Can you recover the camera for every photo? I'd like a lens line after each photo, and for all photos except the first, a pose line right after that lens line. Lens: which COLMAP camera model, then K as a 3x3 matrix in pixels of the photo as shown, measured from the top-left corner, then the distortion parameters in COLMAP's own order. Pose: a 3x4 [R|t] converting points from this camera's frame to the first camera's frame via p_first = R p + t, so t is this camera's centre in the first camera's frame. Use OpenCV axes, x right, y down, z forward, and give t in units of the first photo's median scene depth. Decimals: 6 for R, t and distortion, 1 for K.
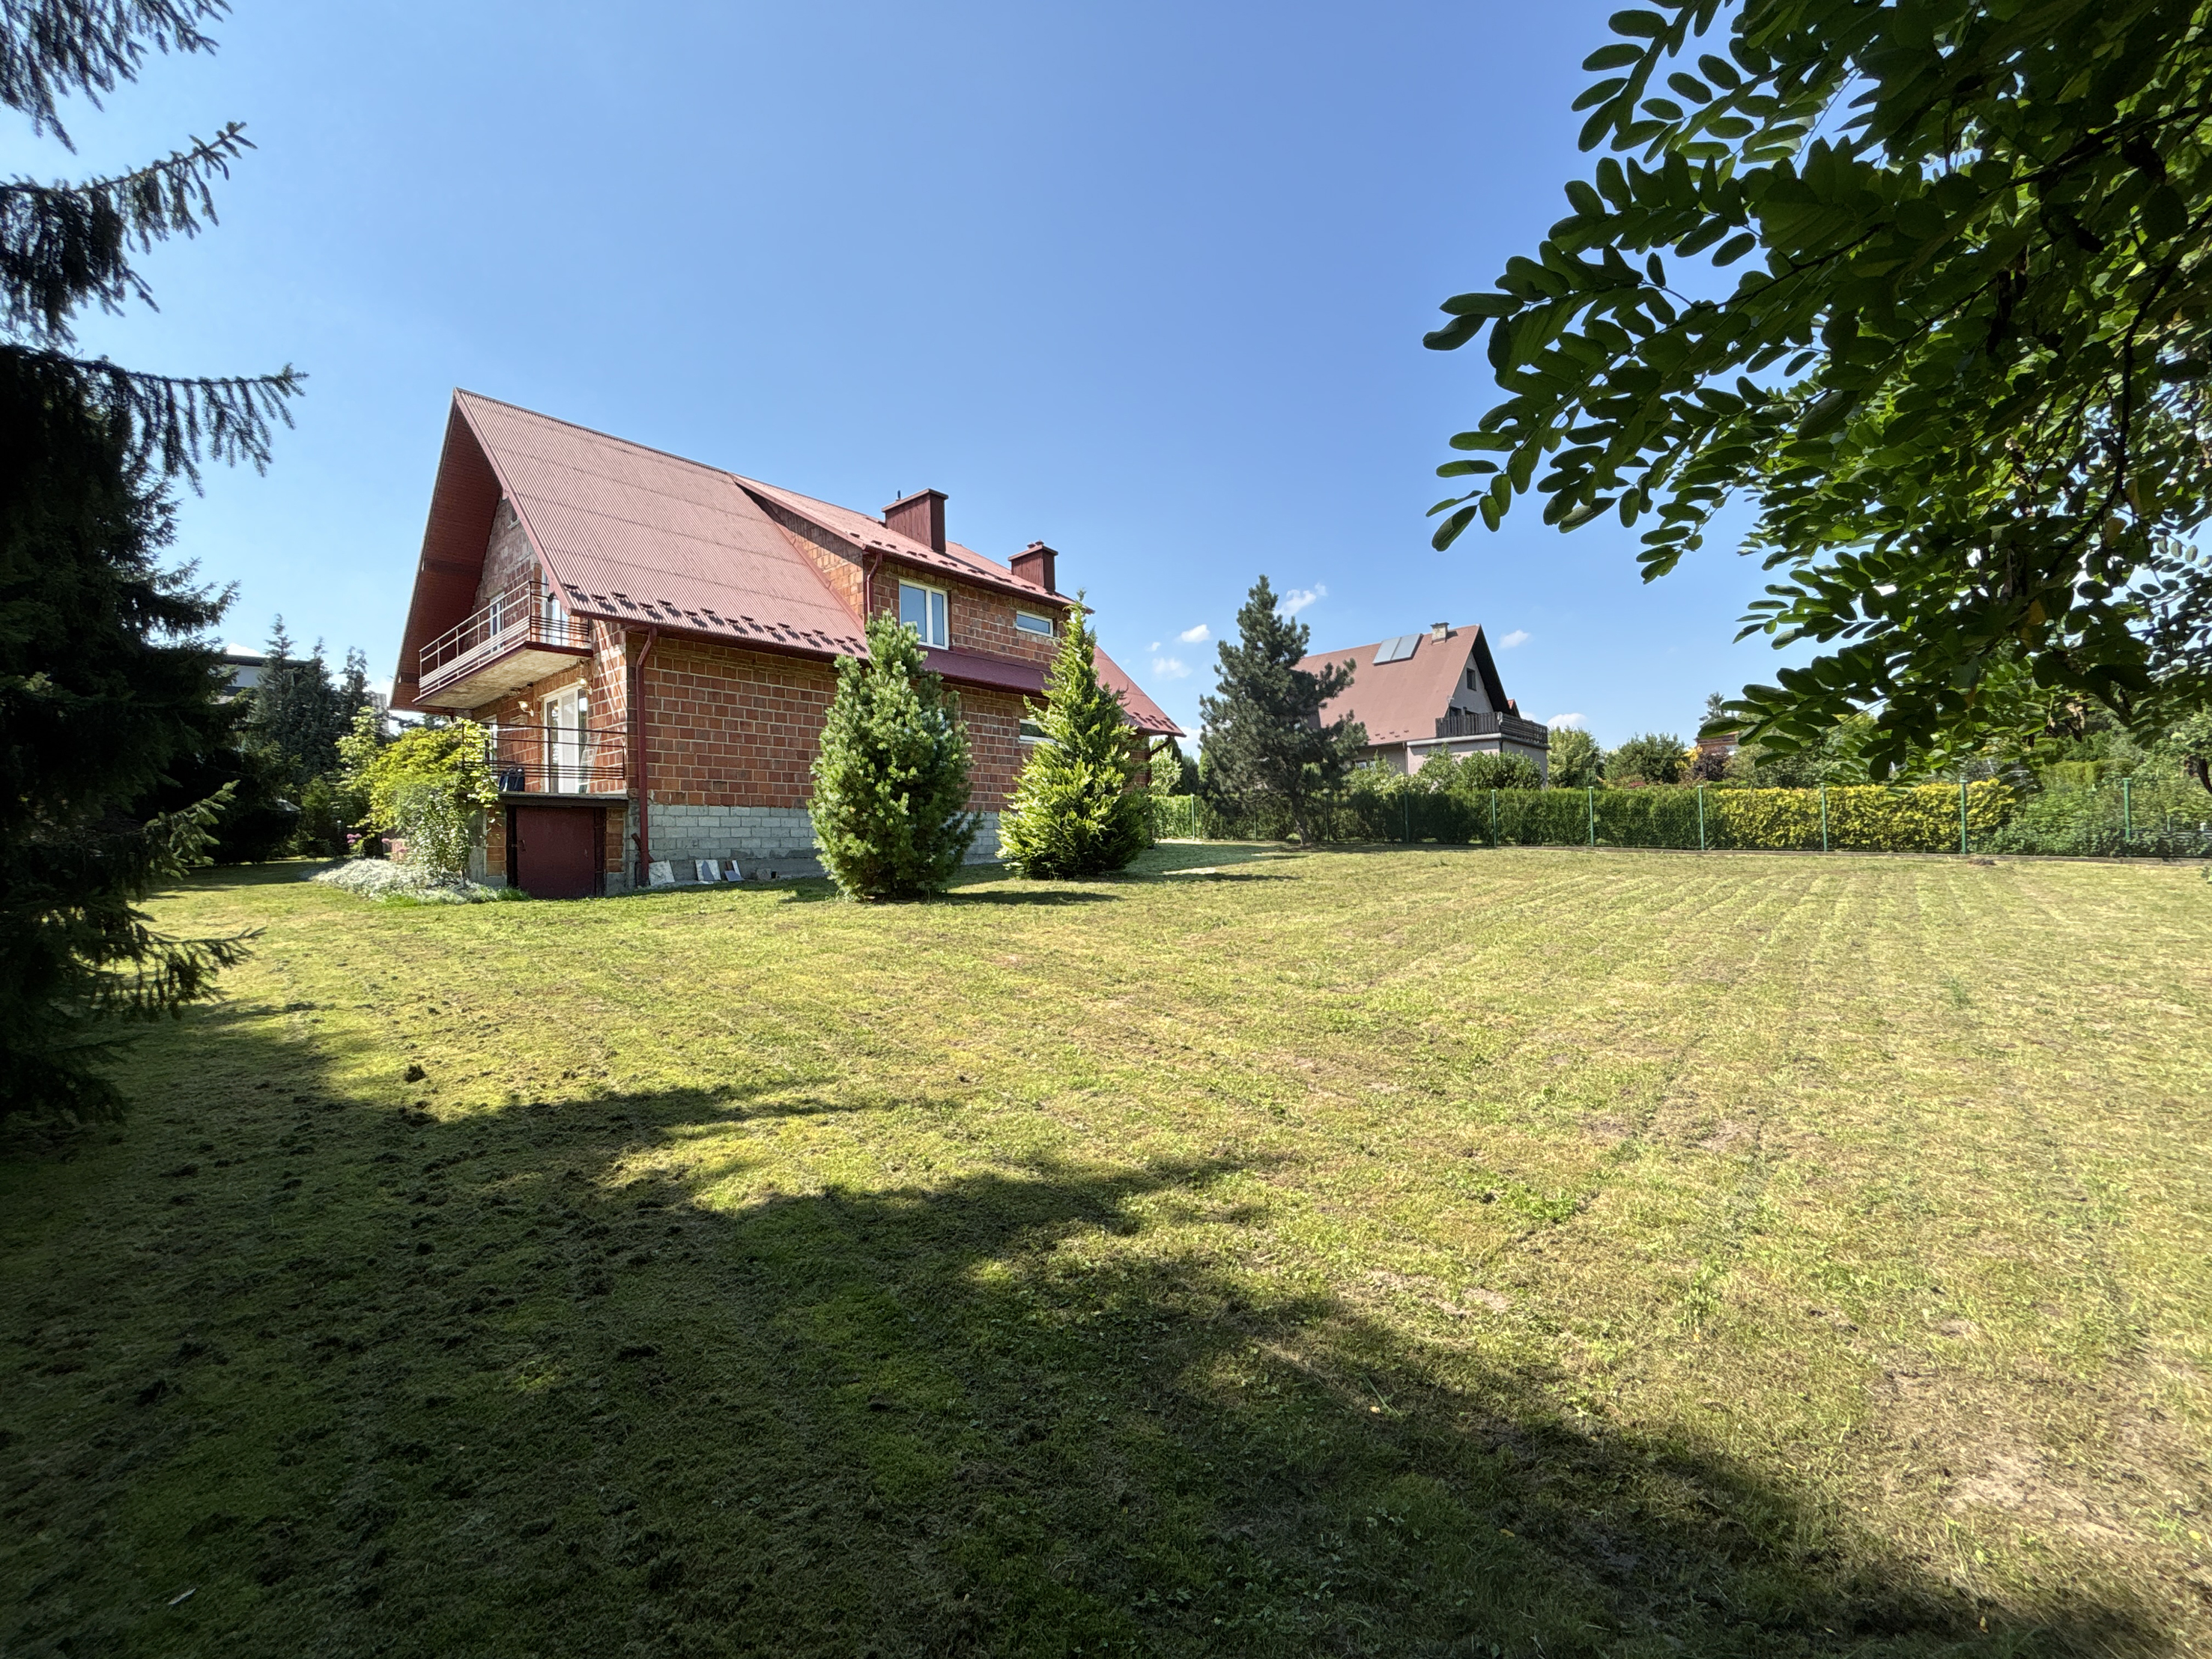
lens RADIAL K [[896.9, 0, 1112.7], [0, 896.9, 834.3], [0, 0, 1]] dist [-0.000979, -0.000530]
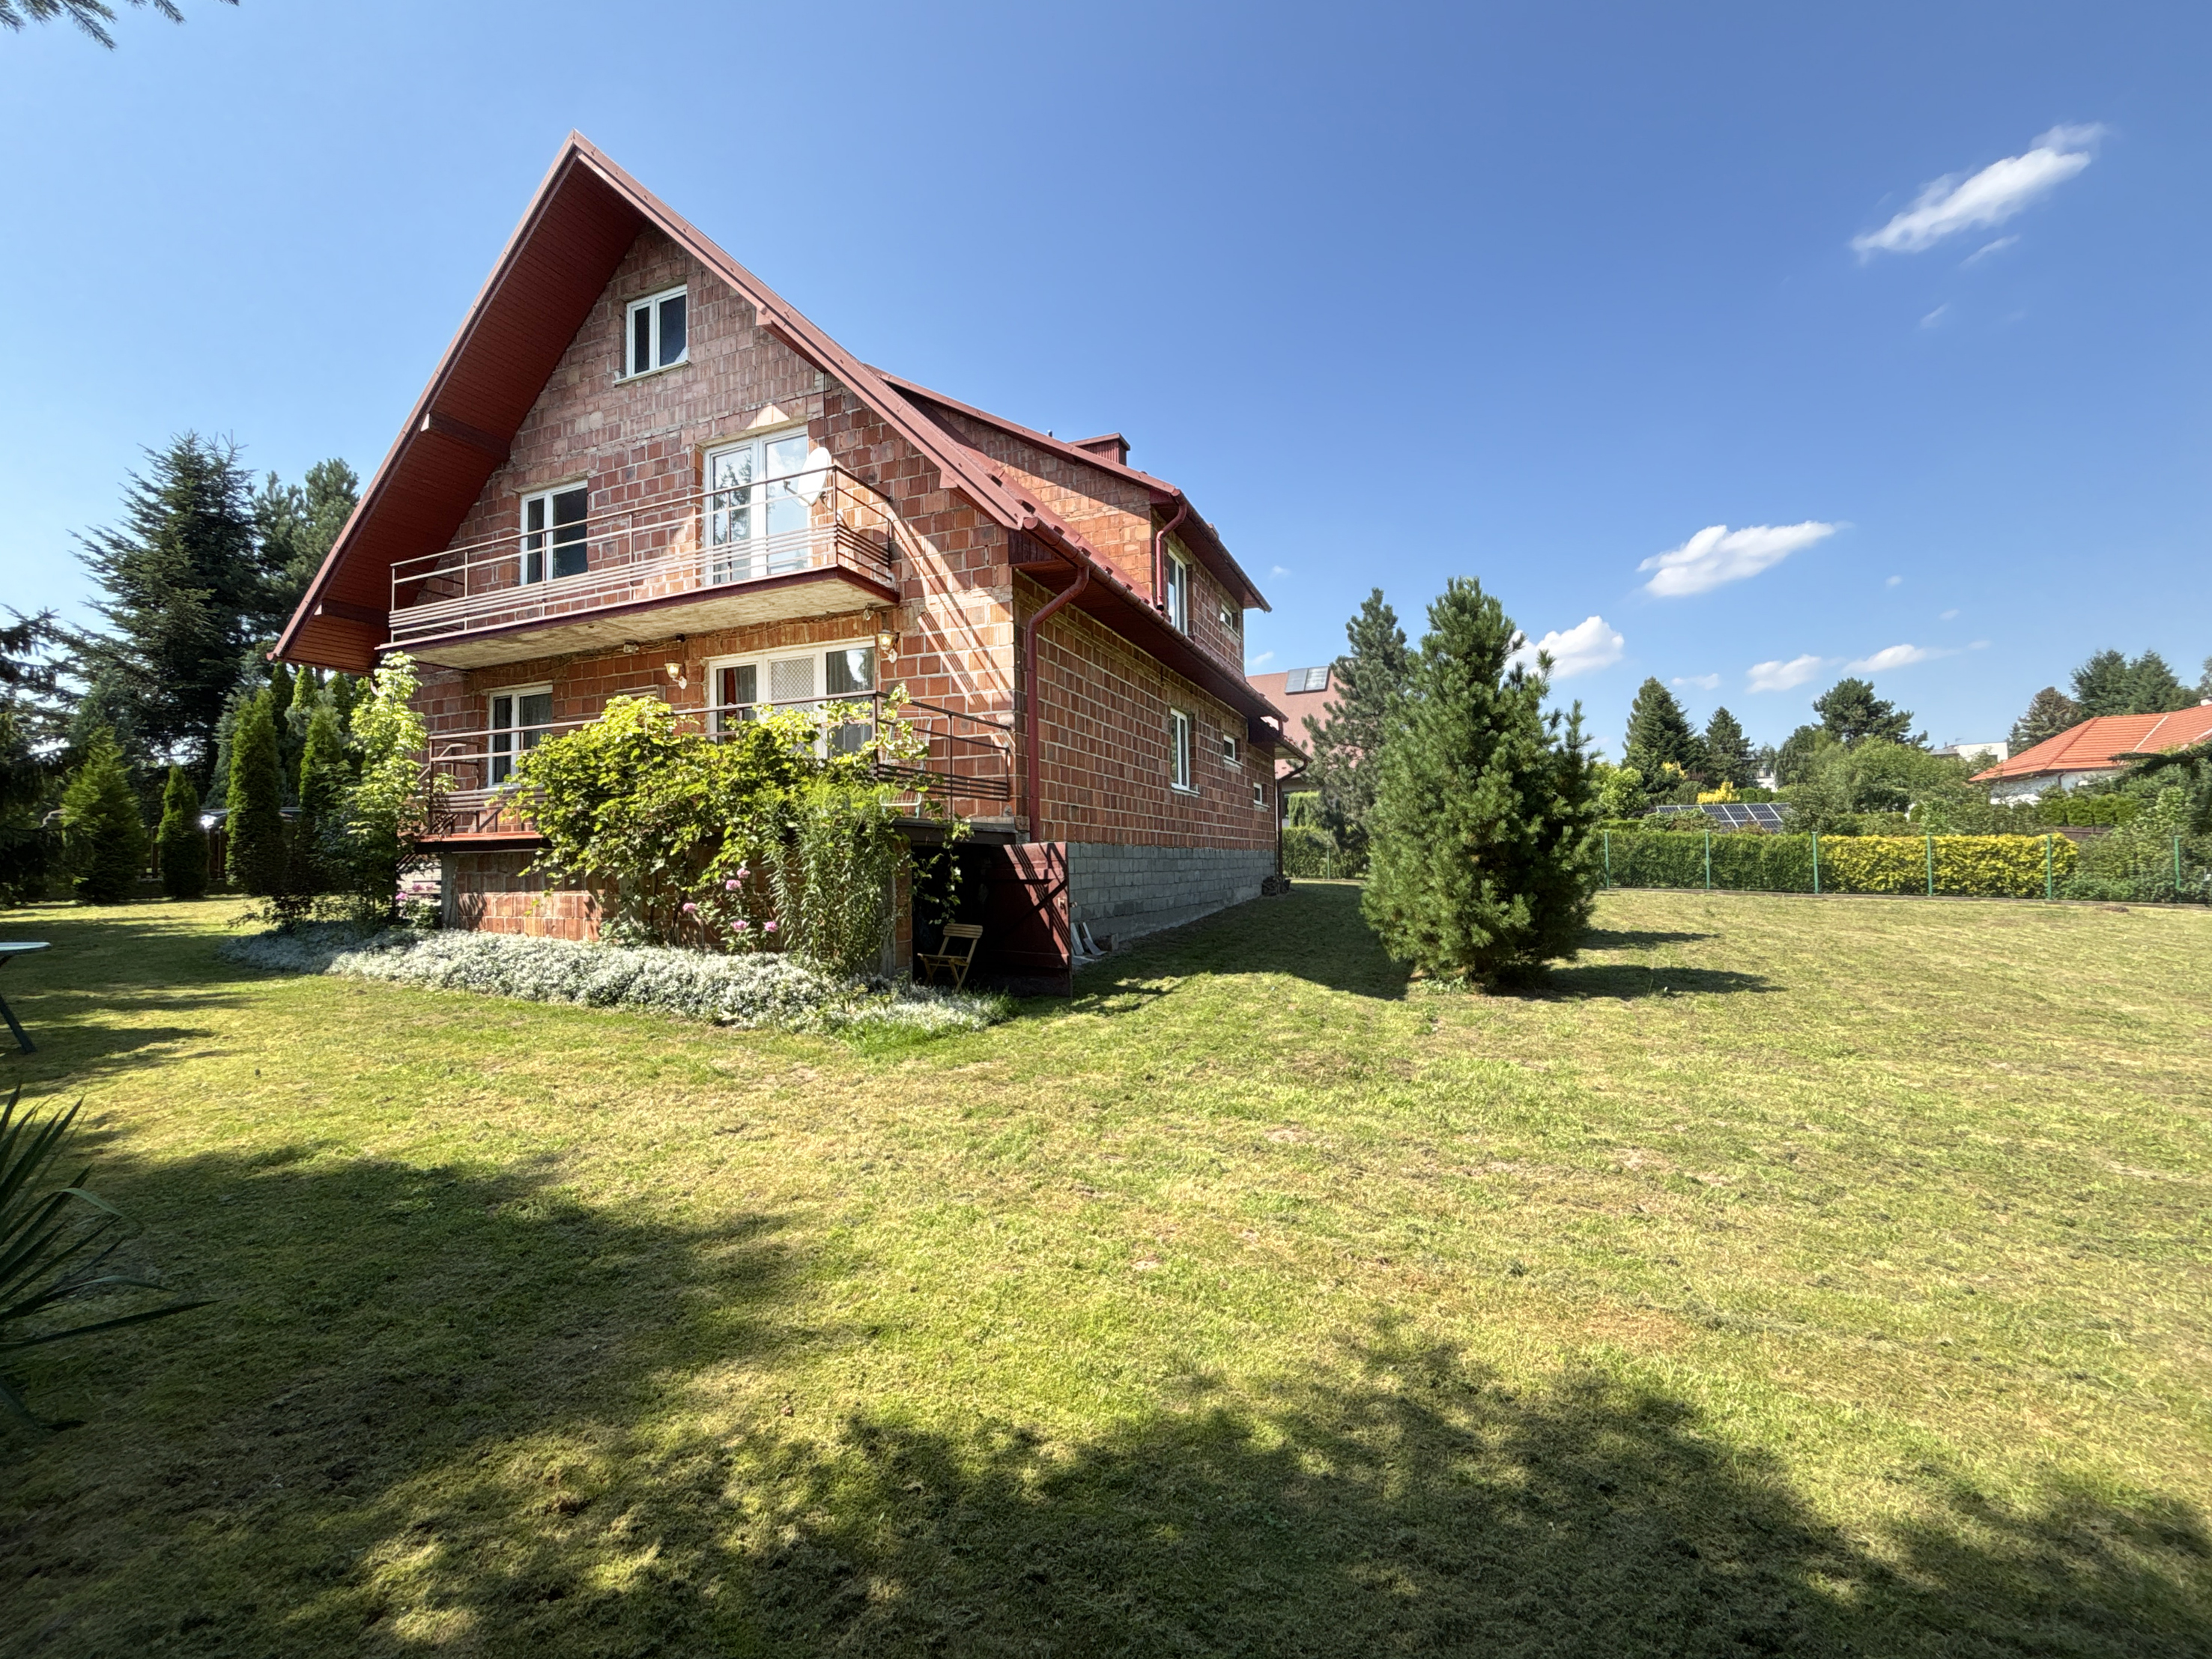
lens RADIAL K [[931.8, 0, 1106.0], [0, 931.8, 829.5], [0, 0, 1]] dist [-0.010968, 0.006953]
pose [[0.946014, 0.020223, 0.323493, -0.500969], [-0.011330, 0.999505, -0.029350, -0.016888], [-0.323926, 0.024100, 0.945775, 0.260817]]
